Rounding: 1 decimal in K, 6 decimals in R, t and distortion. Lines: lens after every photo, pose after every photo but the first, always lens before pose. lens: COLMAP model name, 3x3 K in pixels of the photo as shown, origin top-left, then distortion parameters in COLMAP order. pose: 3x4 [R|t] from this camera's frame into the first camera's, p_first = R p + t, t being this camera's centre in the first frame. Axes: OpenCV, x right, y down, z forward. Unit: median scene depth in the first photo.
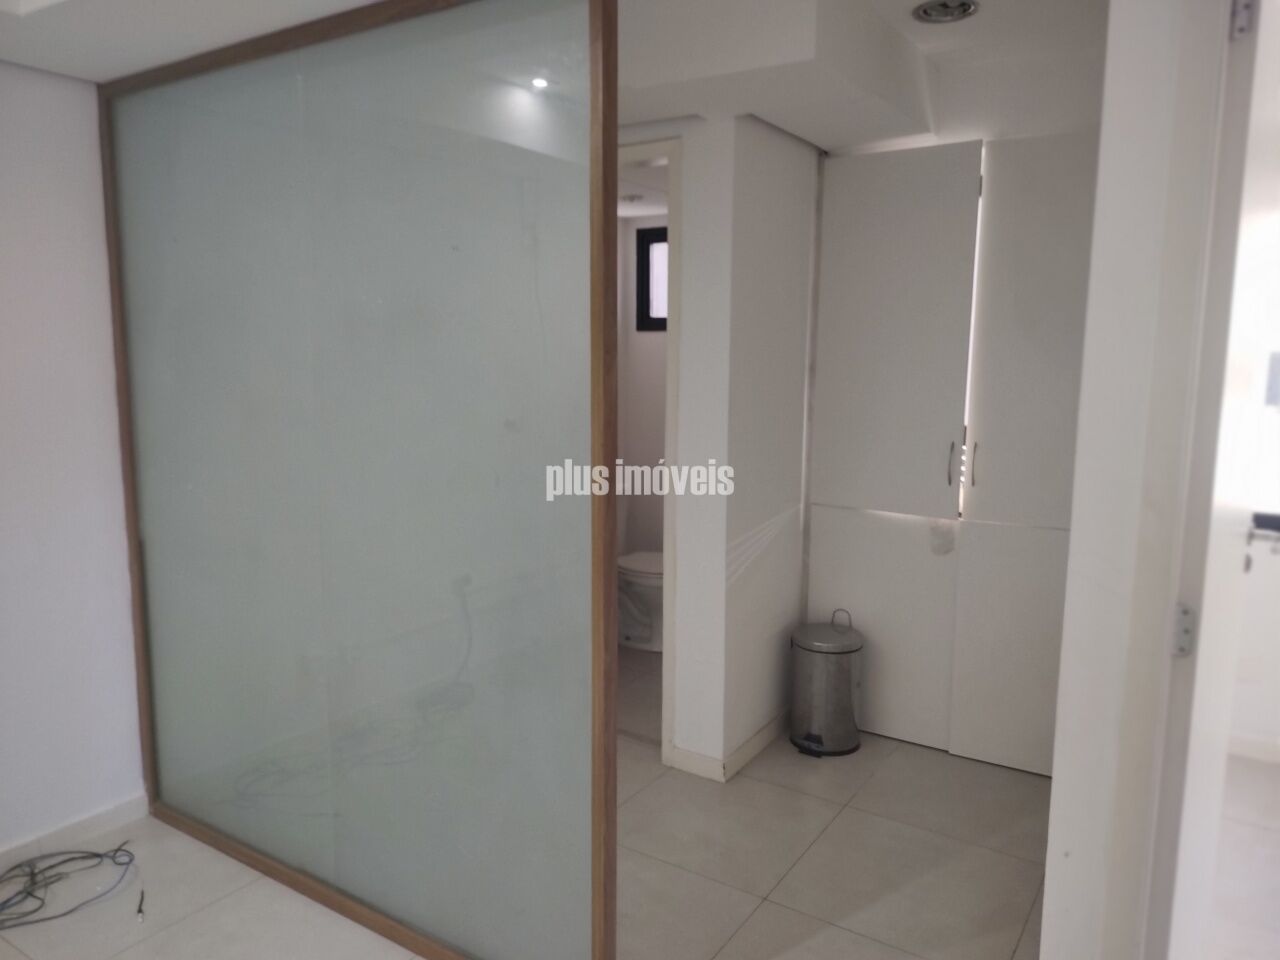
lens RADIAL K [[914.0, 0, 640.0], [0, 914.0, 480.0], [0, 0, 1]] dist [-0.006883, -0.001750]
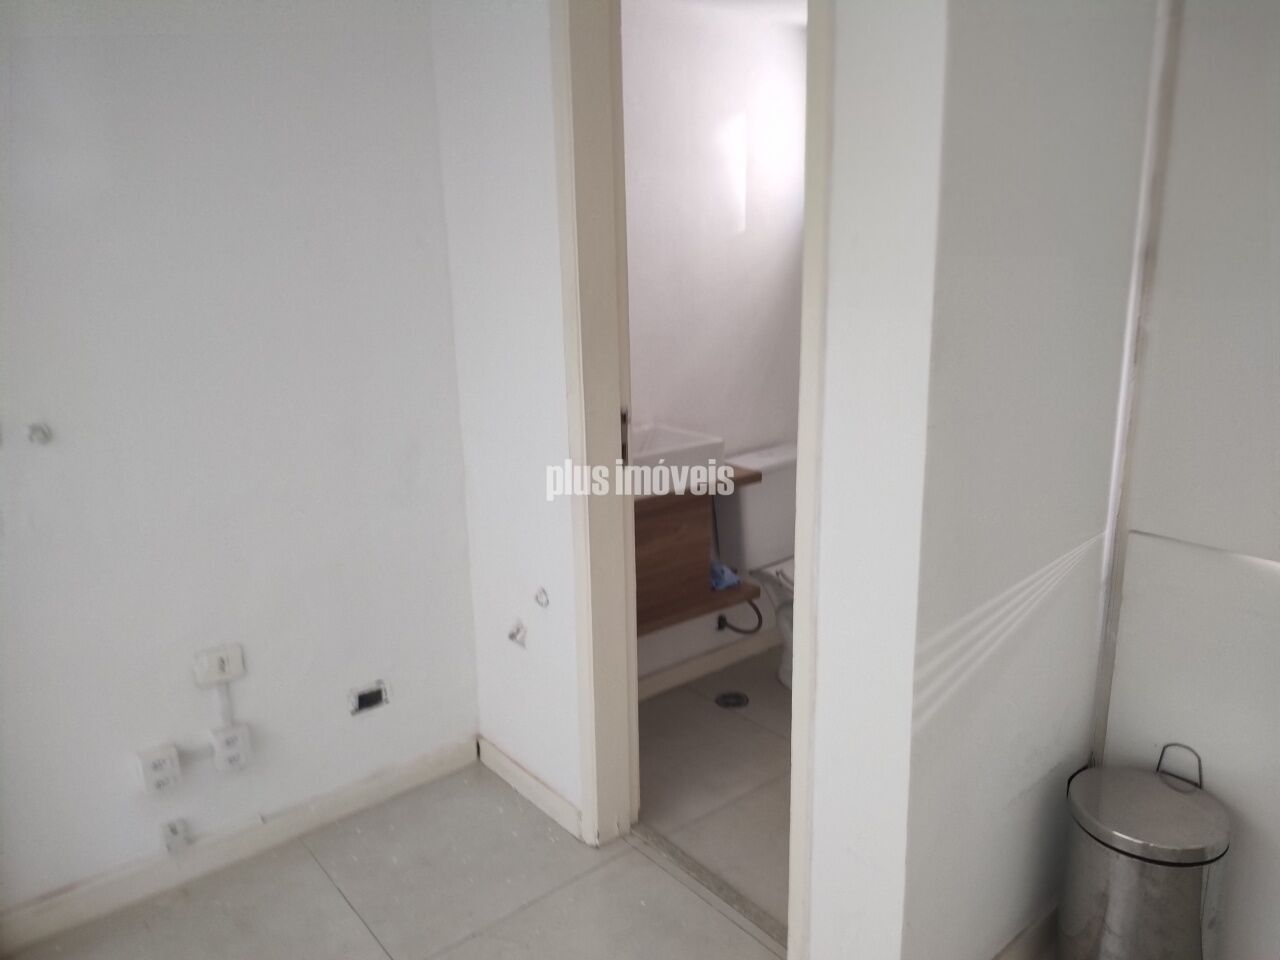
lens RADIAL K [[914.0, 0, 640.0], [0, 914.0, 480.0], [0, 0, 1]] dist [-0.006883, -0.001750]
pose [[0.951311, 0.042190, -0.305332, 0.084982], [-0.011951, 0.994892, 0.100235, -0.048165], [0.308001, -0.091705, 0.946956, 0.452173]]
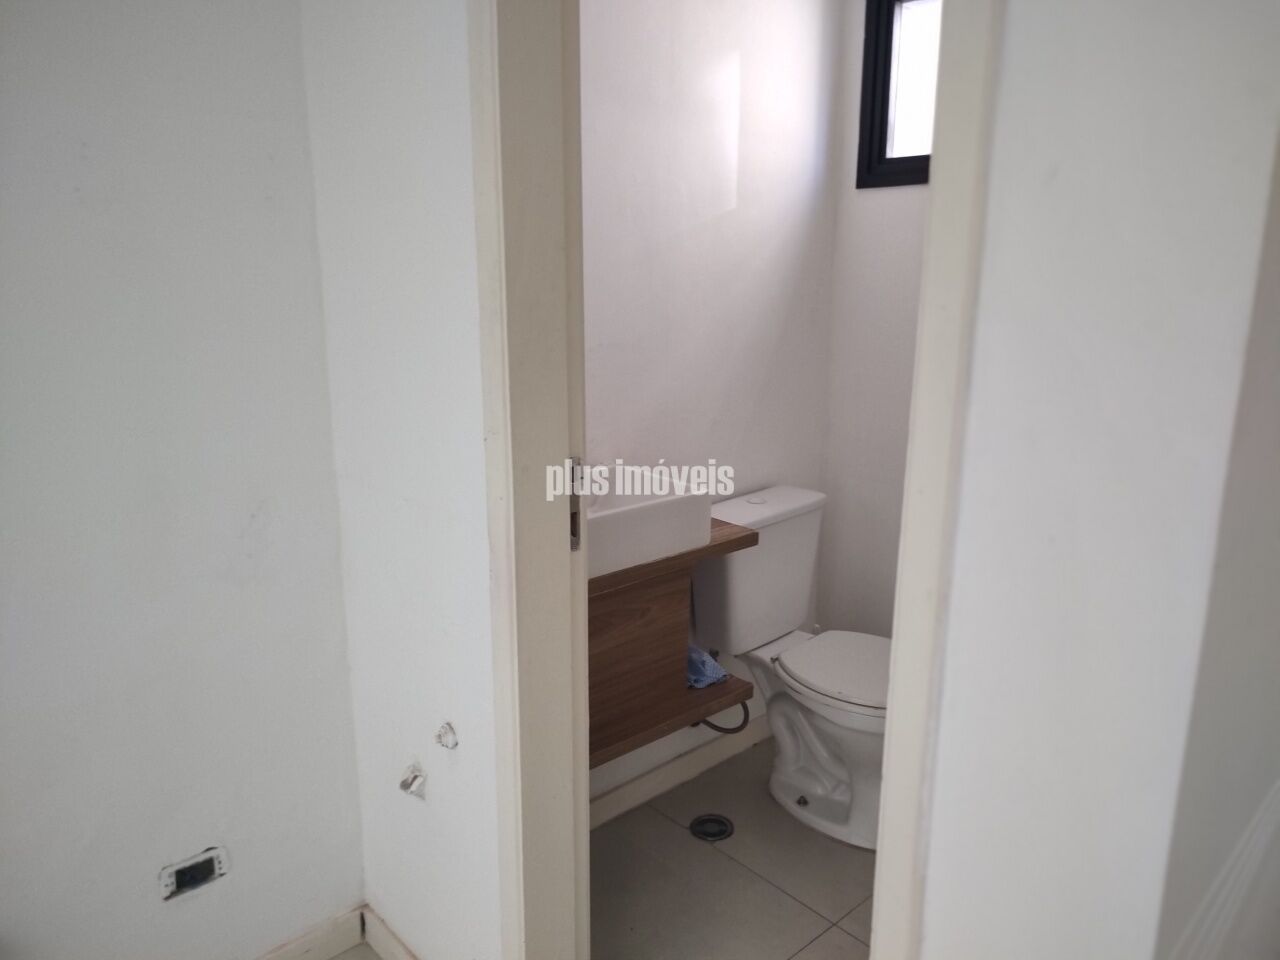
lens RADIAL K [[870.3, 0, 640.0], [0, 870.3, 480.0], [0, 0, 1]] dist [-0.032698, -0.001045]
pose [[0.967404, 0.054978, -0.247198, 0.009530], [-0.030507, 0.994341, 0.101757, -0.064161], [0.251394, -0.090899, 0.963607, 0.668909]]
